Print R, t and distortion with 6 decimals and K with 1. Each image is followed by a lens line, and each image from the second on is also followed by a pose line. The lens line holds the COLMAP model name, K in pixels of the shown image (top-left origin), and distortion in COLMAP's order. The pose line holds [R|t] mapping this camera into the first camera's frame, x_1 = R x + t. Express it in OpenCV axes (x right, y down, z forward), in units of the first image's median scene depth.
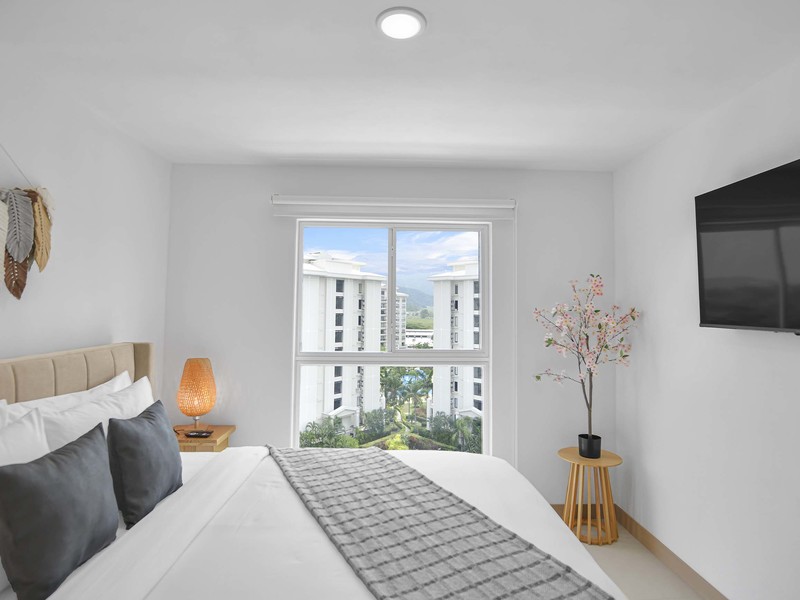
lens RADIAL K [[437.5, 0, 401.3], [0, 437.5, 286.8], [0, 0, 1]] dist [-0.003687, -0.019814]
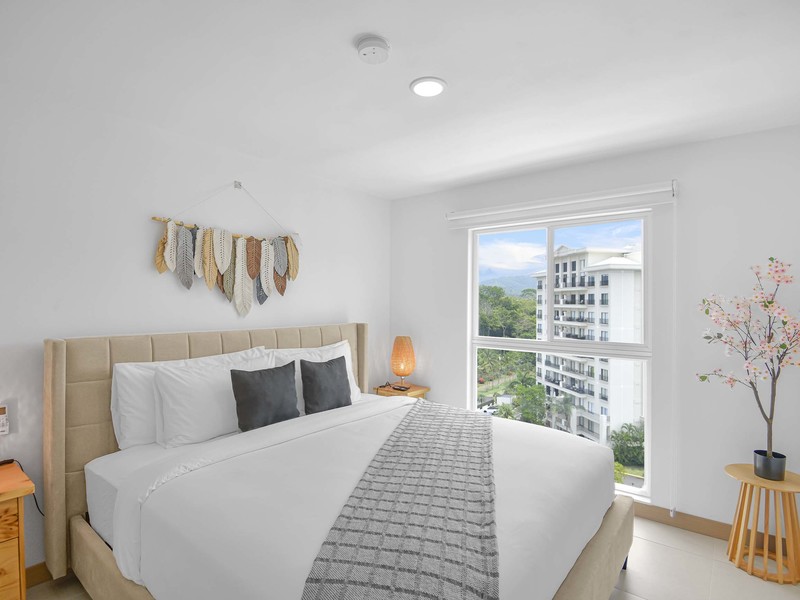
lens RADIAL K [[437.5, 0, 420.4], [0, 437.5, 299.5], [0, 0, 1]] dist [-0.003687, -0.019814]
pose [[0.760804, -0.007928, -0.648933, 0.471745], [0.031476, 0.999199, 0.024695, 0.009565], [0.648218, -0.039214, 0.760445, -0.039540]]
